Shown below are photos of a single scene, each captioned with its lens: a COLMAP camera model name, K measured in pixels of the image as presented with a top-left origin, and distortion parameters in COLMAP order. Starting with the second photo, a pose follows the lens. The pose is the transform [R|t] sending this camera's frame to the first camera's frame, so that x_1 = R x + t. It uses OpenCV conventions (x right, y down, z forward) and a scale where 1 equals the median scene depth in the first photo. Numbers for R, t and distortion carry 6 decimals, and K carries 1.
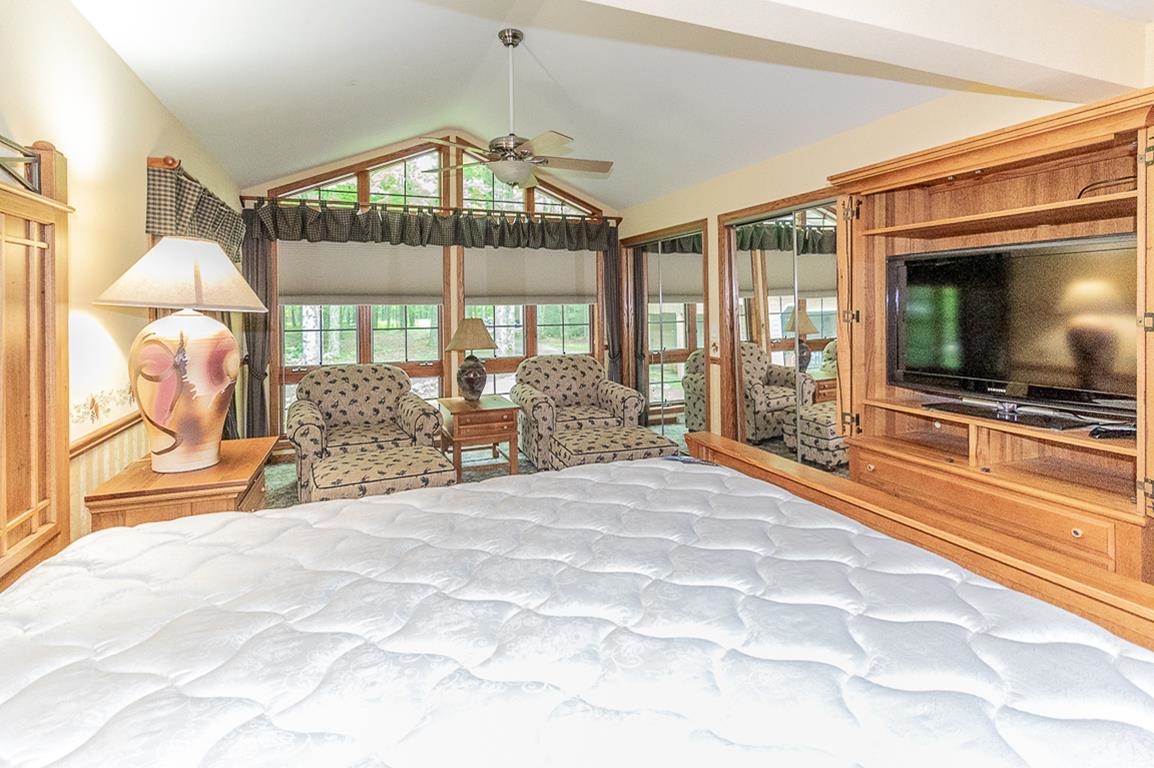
lens RADIAL K [[555.4, 0, 579.7], [0, 555.4, 310.0], [0, 0, 1]] dist [0.001870, -0.000133]
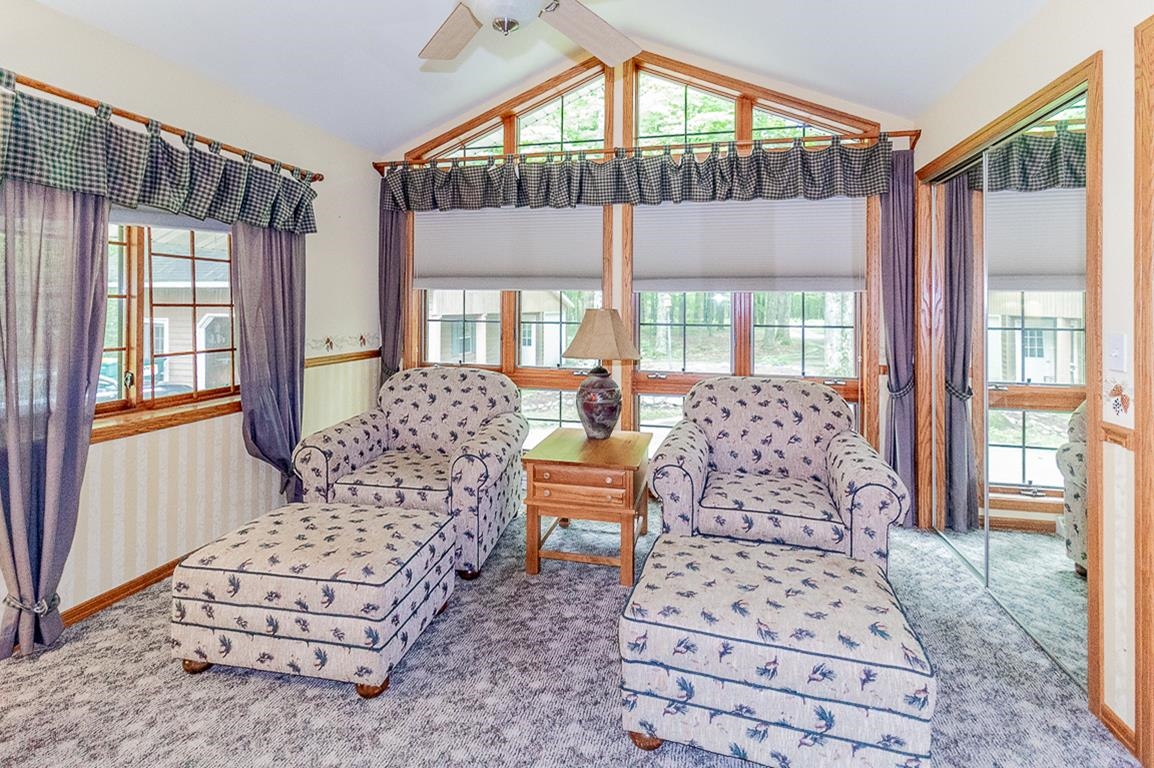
lens RADIAL K [[561.0, 0, 572.9], [0, 561.0, 306.7], [0, 0, 1]] dist [-0.003169, -0.000117]
pose [[0.808760, 0.015758, -0.587928, 0.140864], [-0.019762, 0.999805, -0.000387, 0.012196], [0.587807, 0.011932, 0.808913, 0.413432]]
